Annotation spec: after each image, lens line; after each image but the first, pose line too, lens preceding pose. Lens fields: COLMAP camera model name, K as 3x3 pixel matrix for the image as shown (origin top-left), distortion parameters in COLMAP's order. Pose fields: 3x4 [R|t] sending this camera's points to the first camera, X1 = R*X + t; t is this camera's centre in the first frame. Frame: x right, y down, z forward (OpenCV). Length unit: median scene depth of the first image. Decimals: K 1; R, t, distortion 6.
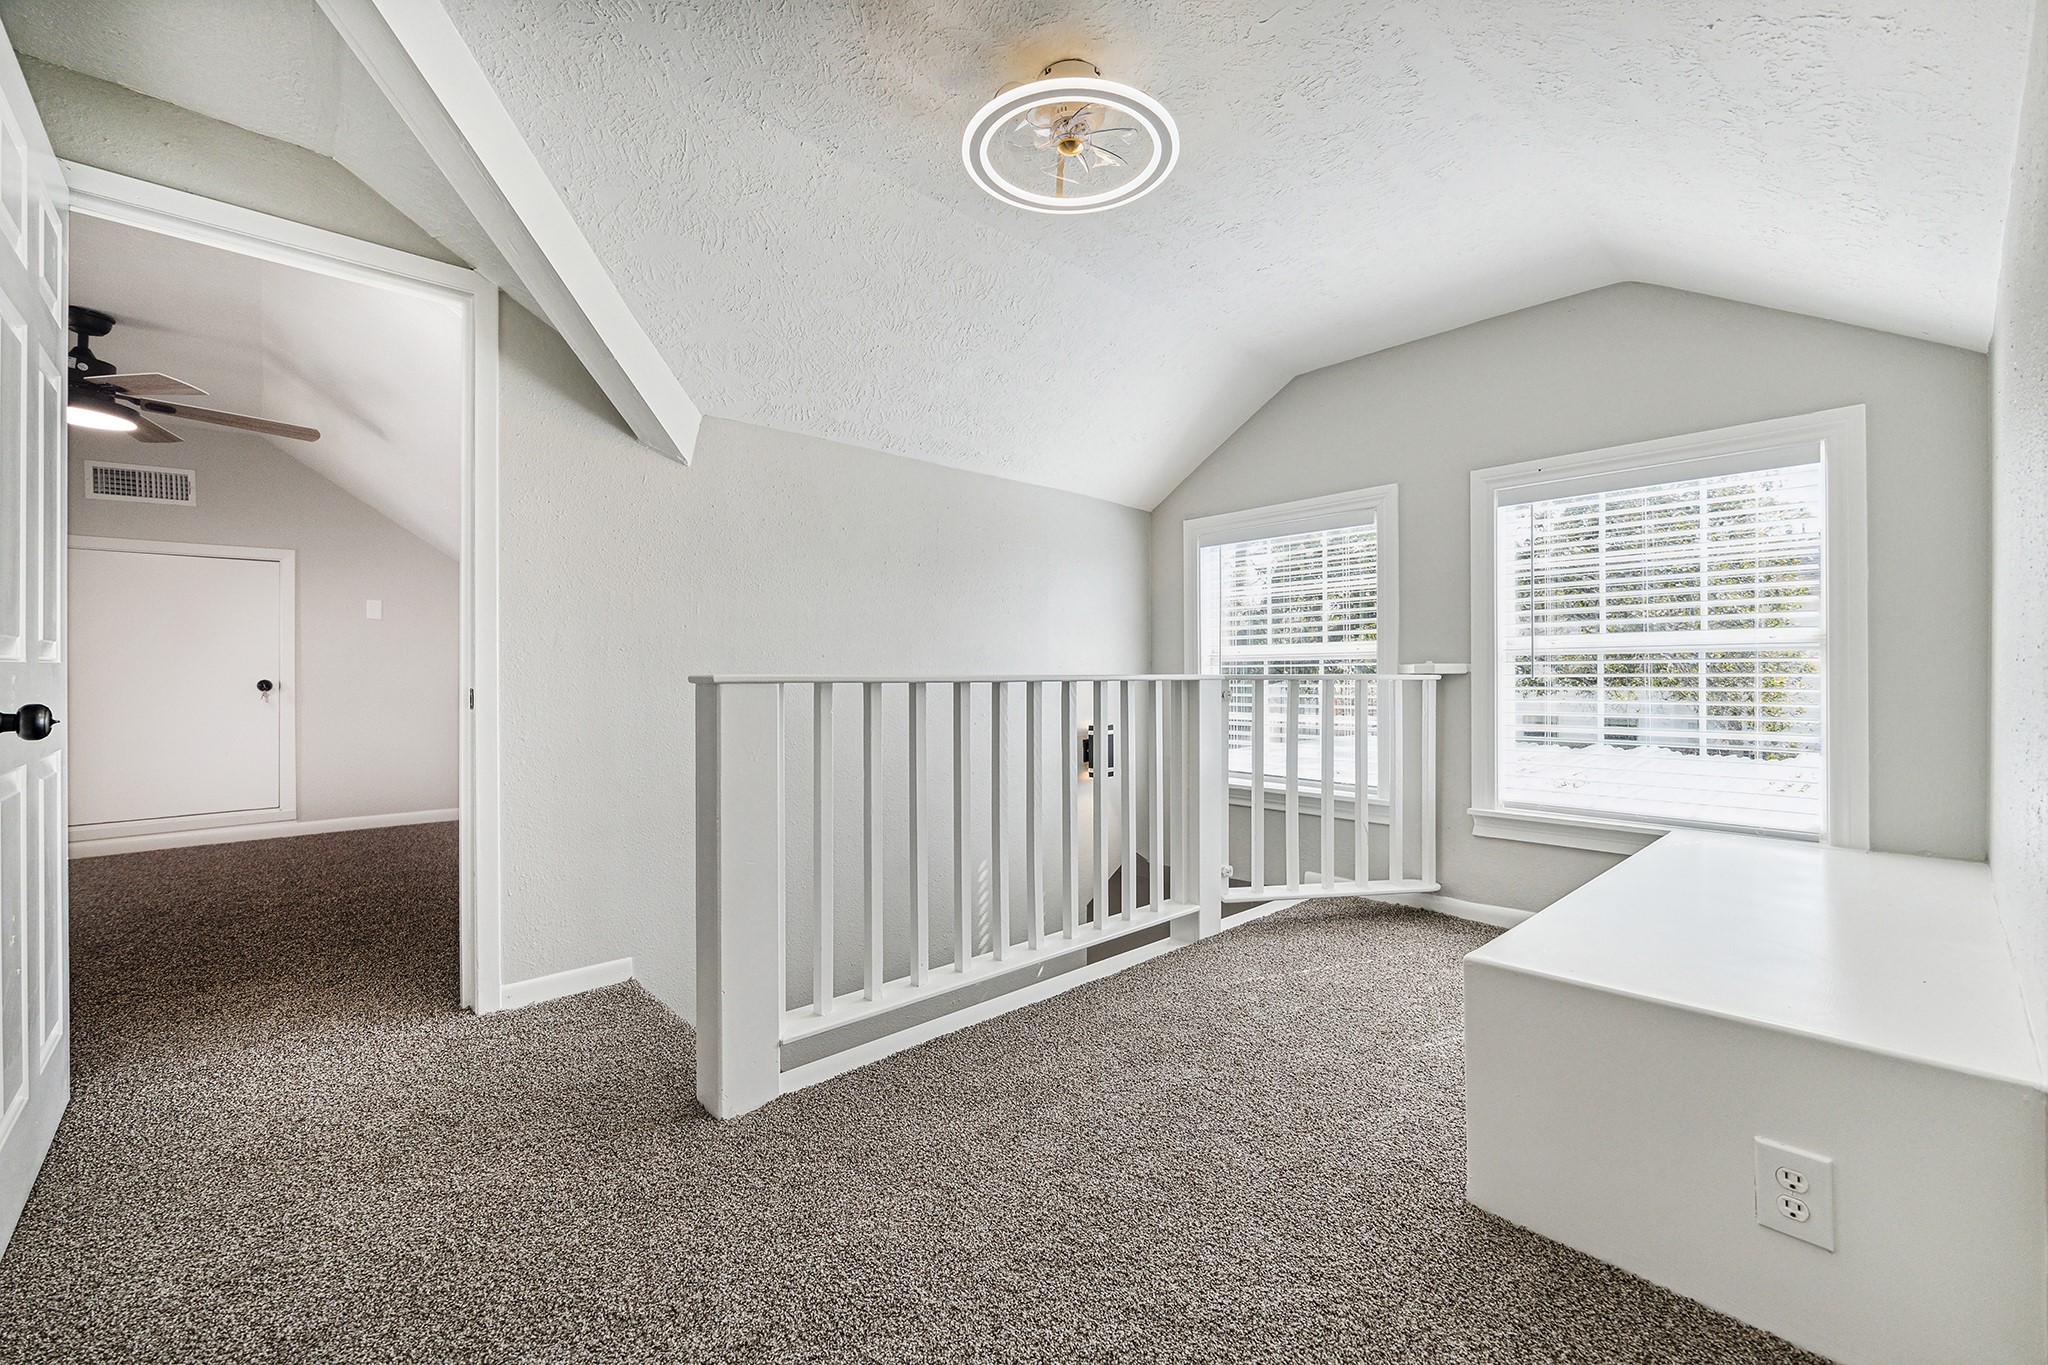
lens RADIAL K [[854.1, 0, 1027.6], [0, 854.1, 673.1], [0, 0, 1]] dist [0.002370, 0.000160]
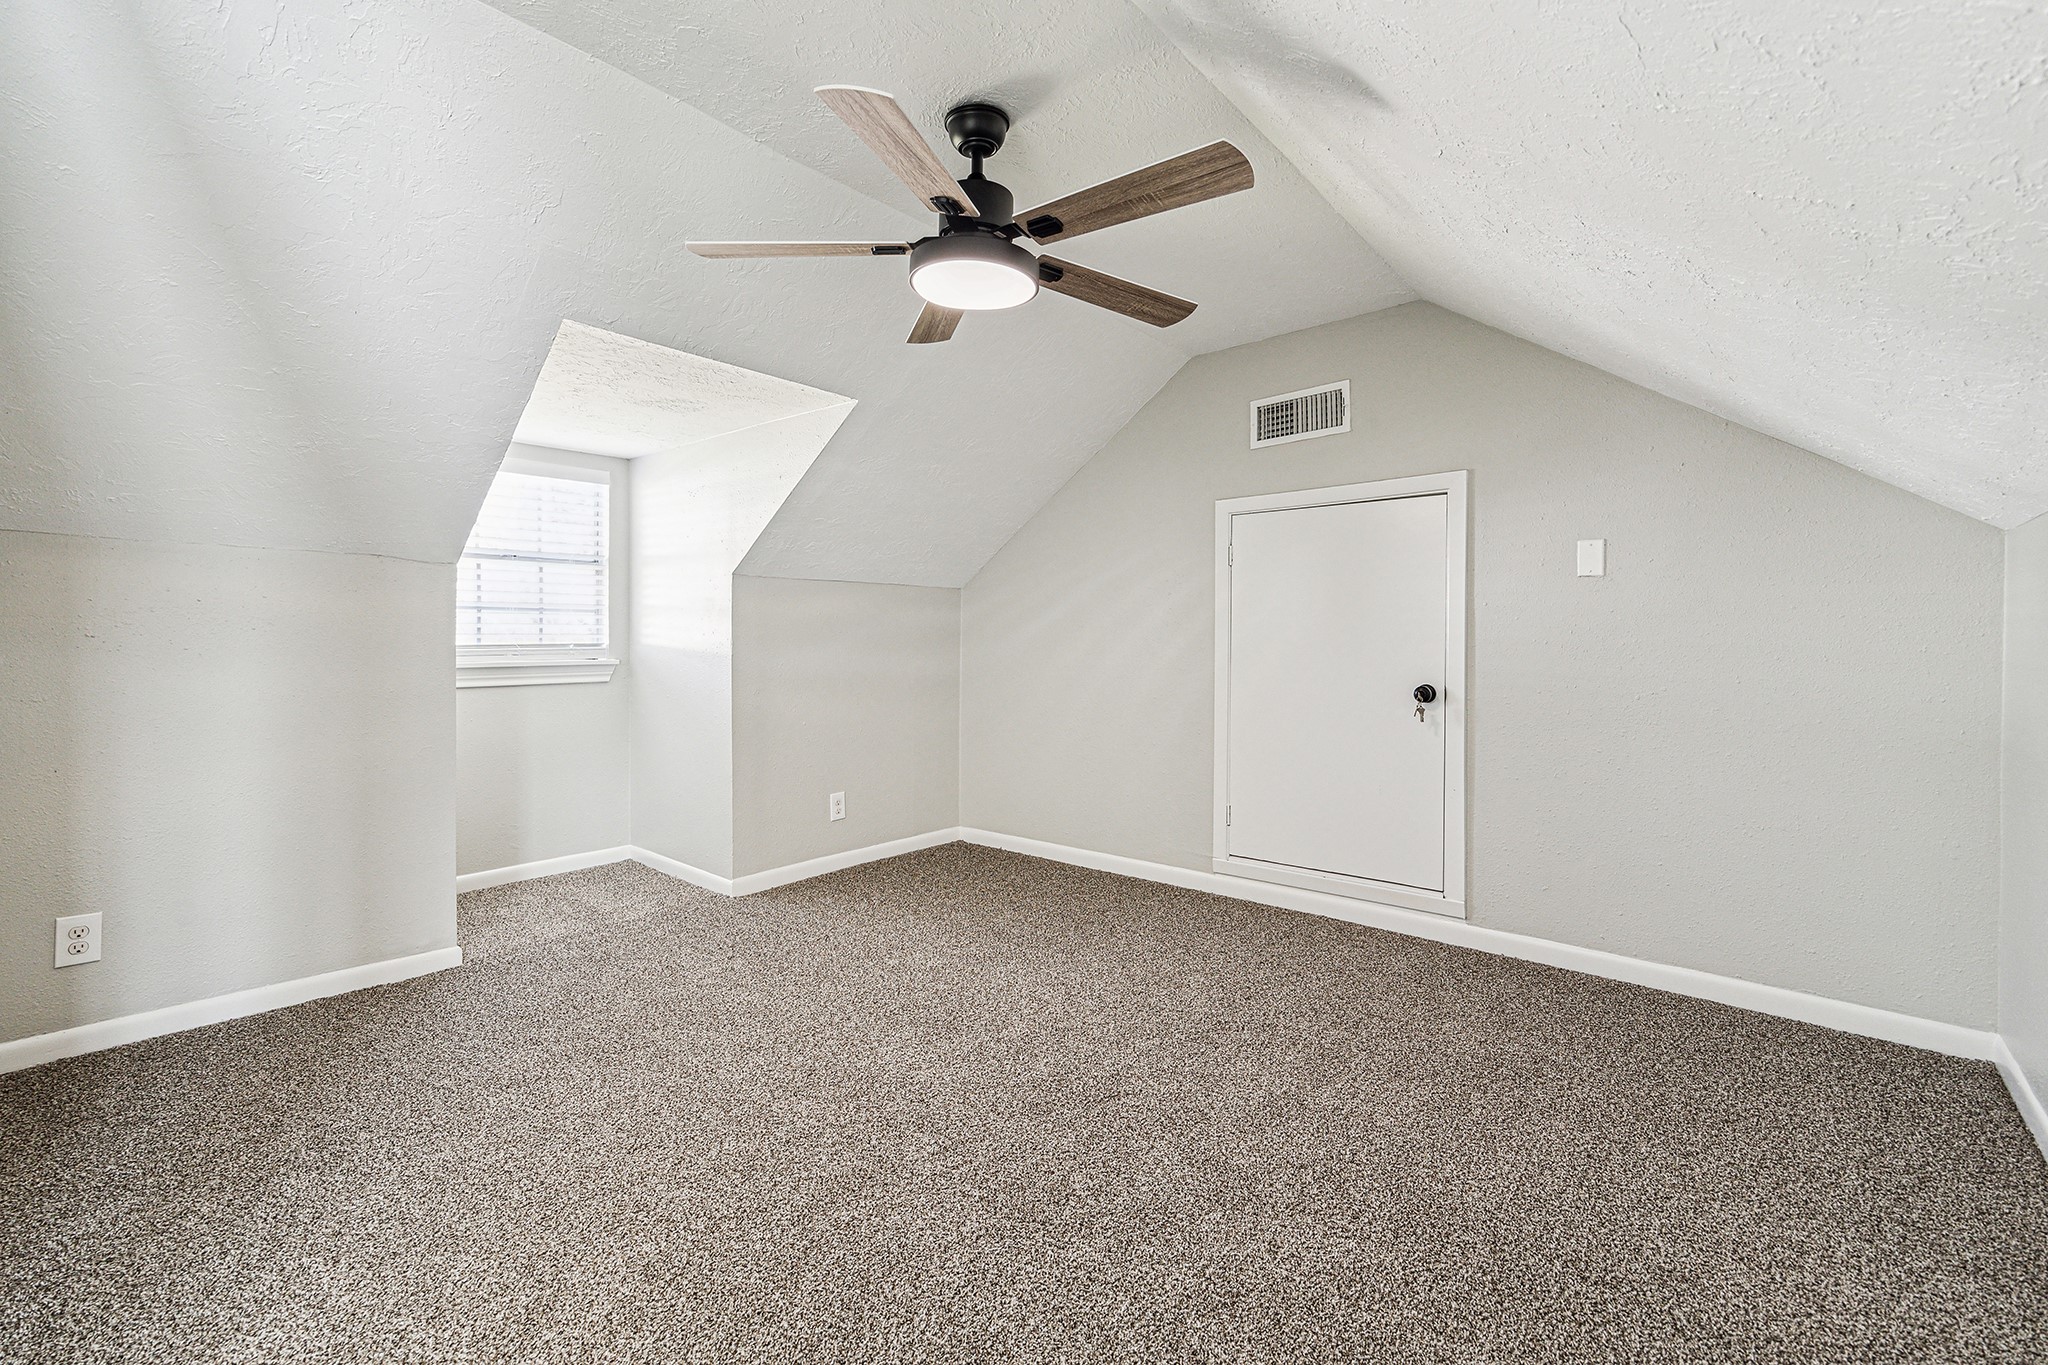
lens RADIAL K [[854.1, 0, 1028.4], [0, 854.1, 667.3], [0, 0, 1]] dist [0.002370, 0.000160]
pose [[0.114401, 0.023079, -0.993167, -0.308160], [-0.007593, 0.999721, 0.022356, -0.017491], [0.993406, 0.004984, 0.114544, 0.654618]]
